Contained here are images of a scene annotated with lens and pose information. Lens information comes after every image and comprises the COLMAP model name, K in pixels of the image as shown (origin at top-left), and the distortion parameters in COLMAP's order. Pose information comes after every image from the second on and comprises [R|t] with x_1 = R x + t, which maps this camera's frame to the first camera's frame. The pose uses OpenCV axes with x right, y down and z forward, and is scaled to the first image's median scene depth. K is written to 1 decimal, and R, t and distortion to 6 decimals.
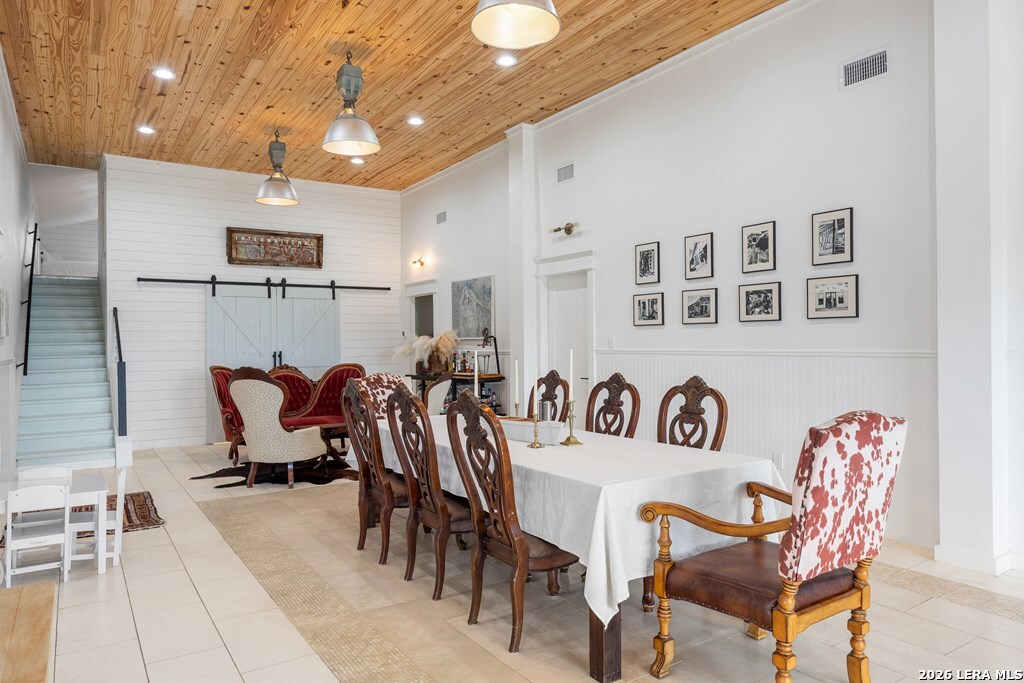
lens RADIAL K [[660.8, 0, 512.0], [0, 660.8, 341.5], [0, 0, 1]] dist [0.003693, -0.000080]
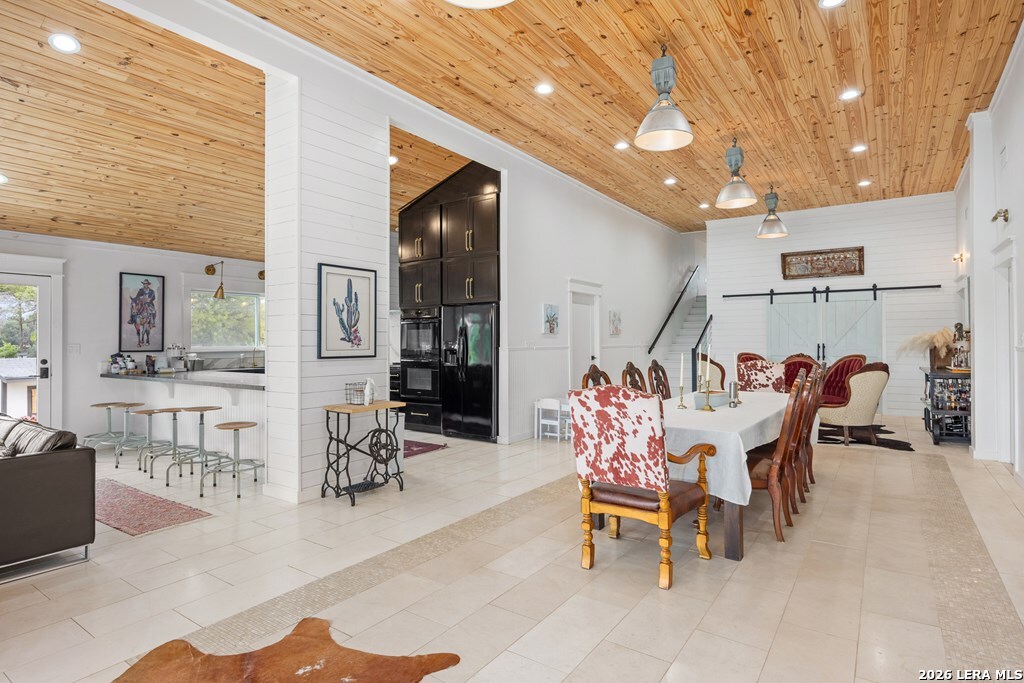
lens RADIAL K [[543.1, 0, 543.3], [0, 543.1, 333.3], [0, 0, 1]] dist [0.000475, 0.000164]
pose [[0.406605, -0.001561, -0.913603, 0.436213], [0.000827, 0.999999, -0.001341, -0.004576], [0.913604, -0.000210, 0.406606, 0.084193]]
